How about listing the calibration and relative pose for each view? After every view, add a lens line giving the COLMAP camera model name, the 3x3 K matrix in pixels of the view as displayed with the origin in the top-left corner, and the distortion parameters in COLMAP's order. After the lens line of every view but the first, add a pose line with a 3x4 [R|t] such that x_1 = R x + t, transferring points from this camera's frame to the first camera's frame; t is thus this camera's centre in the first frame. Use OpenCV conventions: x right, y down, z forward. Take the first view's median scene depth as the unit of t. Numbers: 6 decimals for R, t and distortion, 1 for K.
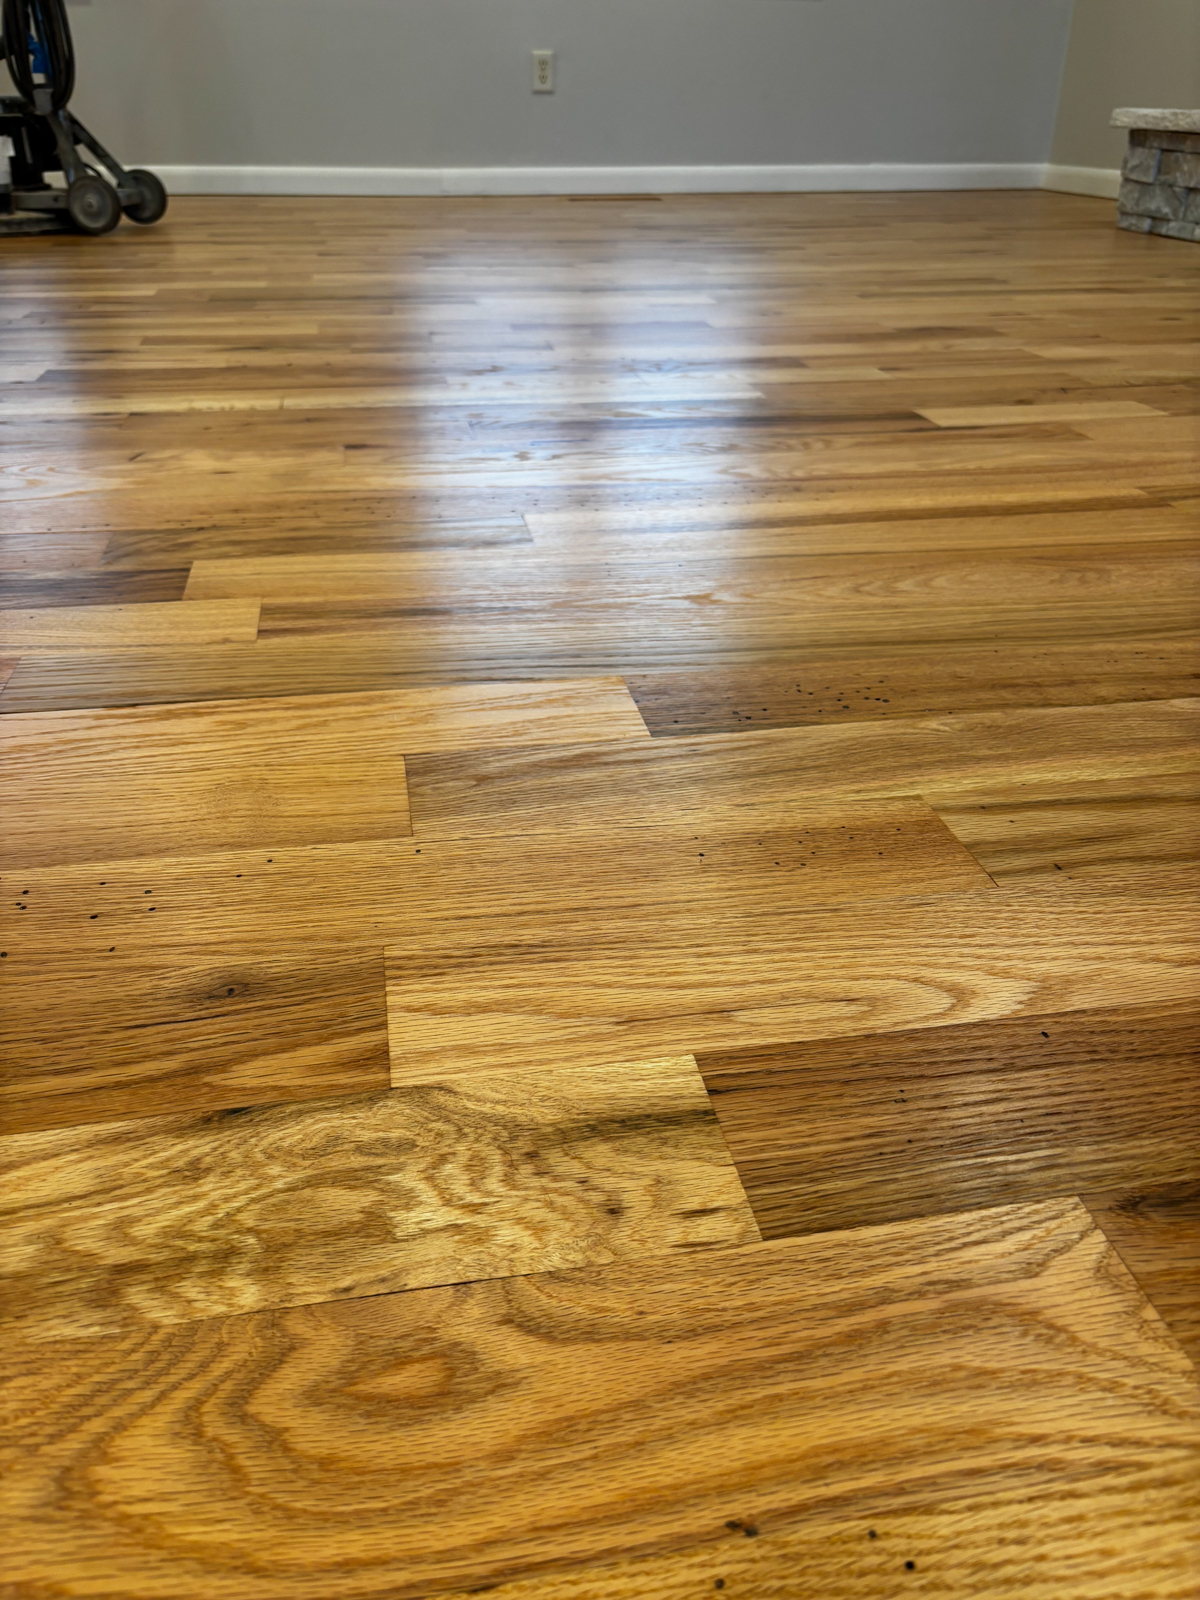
lens RADIAL K [[1213.9, 0, 583.7], [0, 1213.9, 803.6], [0, 0, 1]] dist [0.063720, -0.096068]
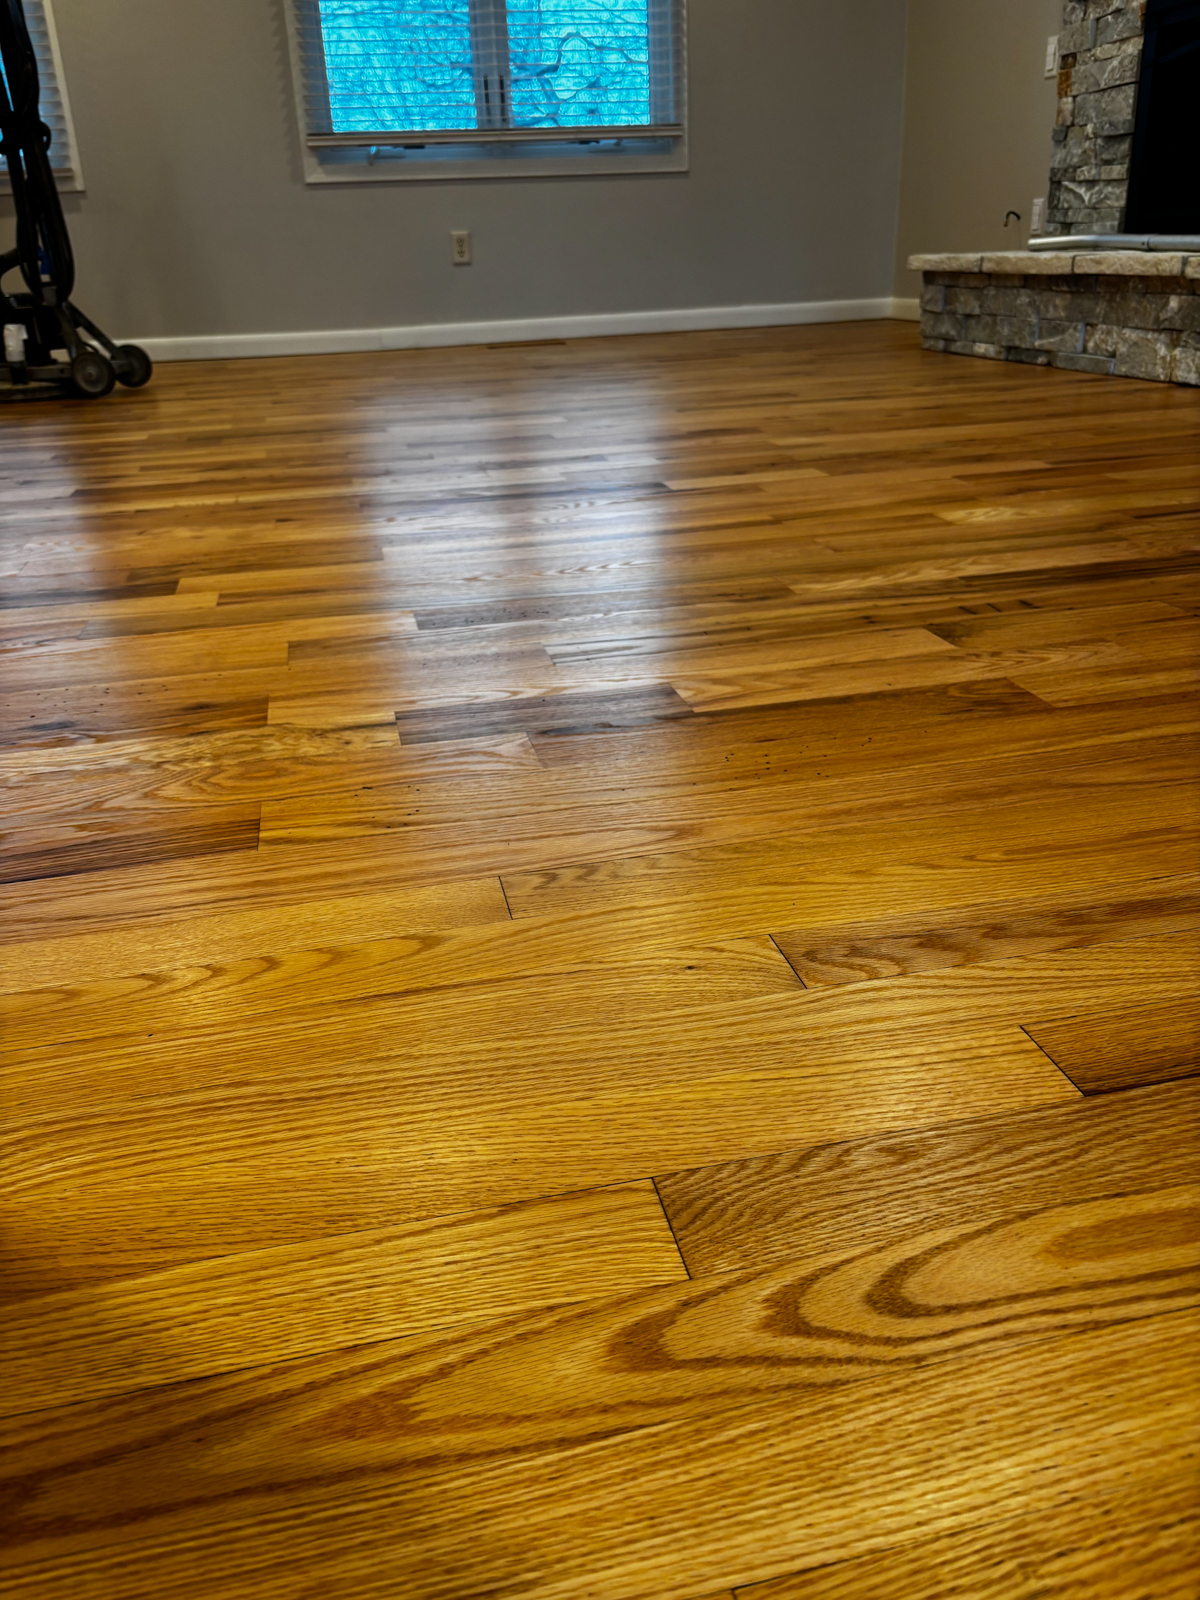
lens RADIAL K [[1229.1, 0, 588.9], [0, 1229.1, 798.2], [0, 0, 1]] dist [-0.000921, 0.000559]
pose [[0.998289, -0.057071, 0.012759, 0.064647], [0.058056, 0.993395, -0.098969, 0.094825], [-0.007026, 0.099541, 0.995009, -0.208614]]
